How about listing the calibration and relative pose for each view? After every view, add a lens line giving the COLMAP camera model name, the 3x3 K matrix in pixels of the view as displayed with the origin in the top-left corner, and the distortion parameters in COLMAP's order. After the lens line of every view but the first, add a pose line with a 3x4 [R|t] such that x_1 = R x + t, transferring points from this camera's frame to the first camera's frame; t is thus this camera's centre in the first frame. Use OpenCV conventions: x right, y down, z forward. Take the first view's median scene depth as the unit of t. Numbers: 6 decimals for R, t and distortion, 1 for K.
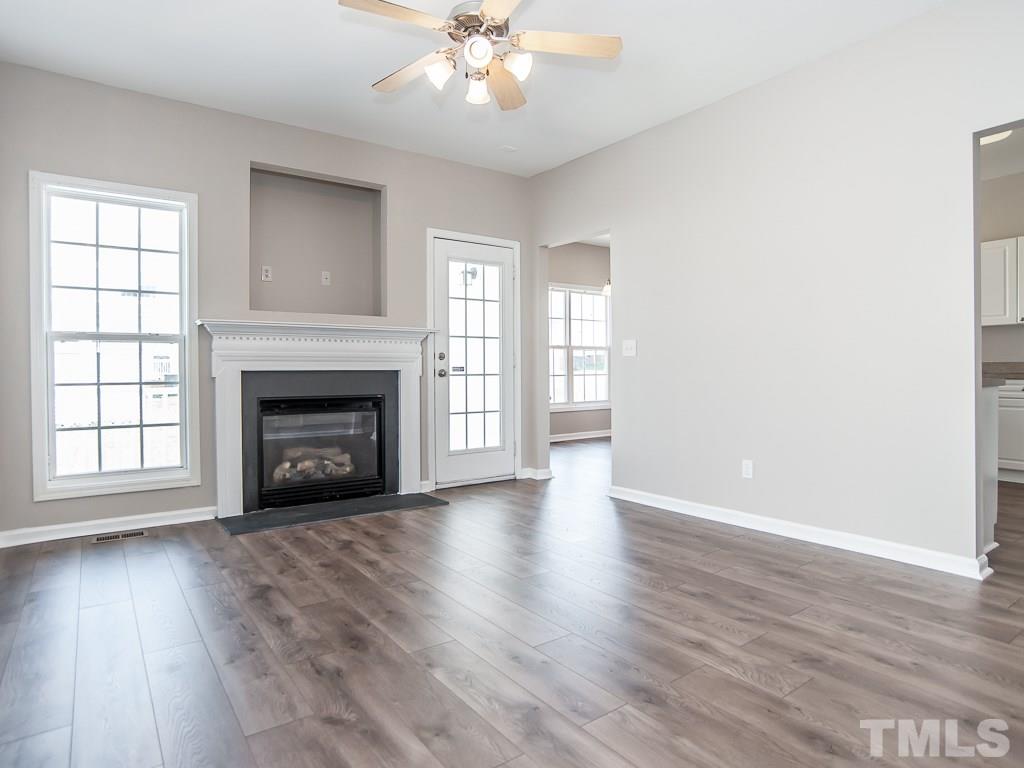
lens RADIAL K [[581.9, 0, 485.8], [0, 581.9, 380.4], [0, 0, 1]] dist [-0.057439, 0.003400]
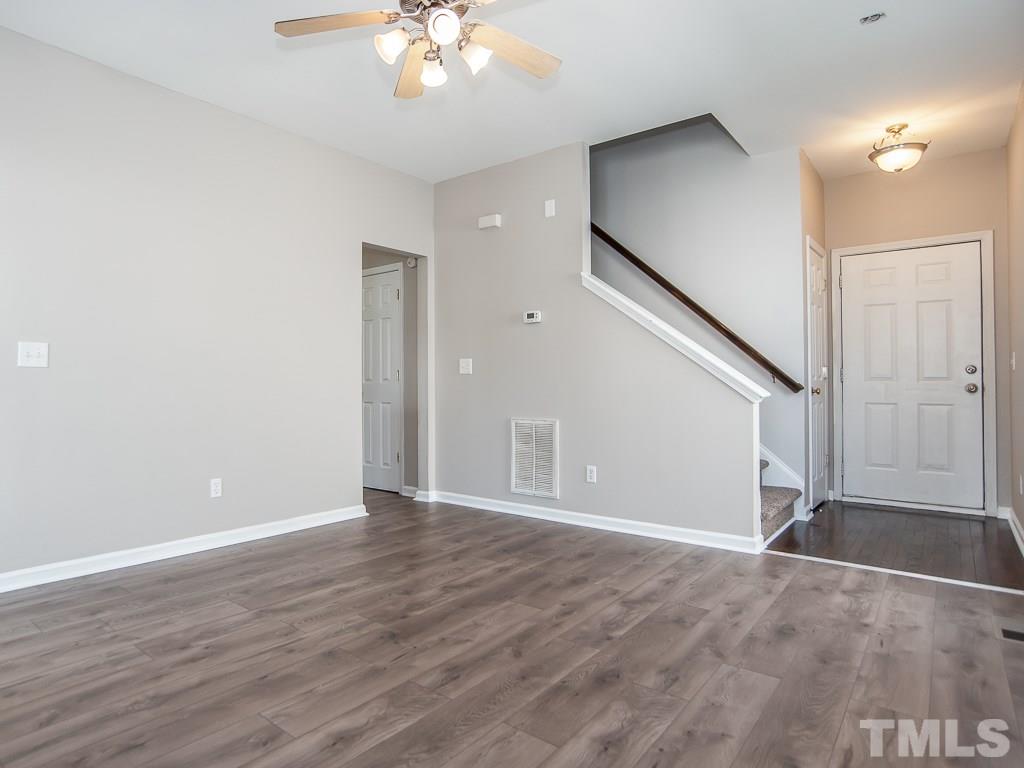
lens RADIAL K [[581.9, 0, 485.8], [0, 581.9, 380.4], [0, 0, 1]] dist [-0.057439, 0.003400]
pose [[-0.281917, 0.020726, 0.959215, -0.580524], [0.017813, 0.999707, -0.016366, -0.003318], [-0.959274, 0.012473, -0.282203, 0.790378]]
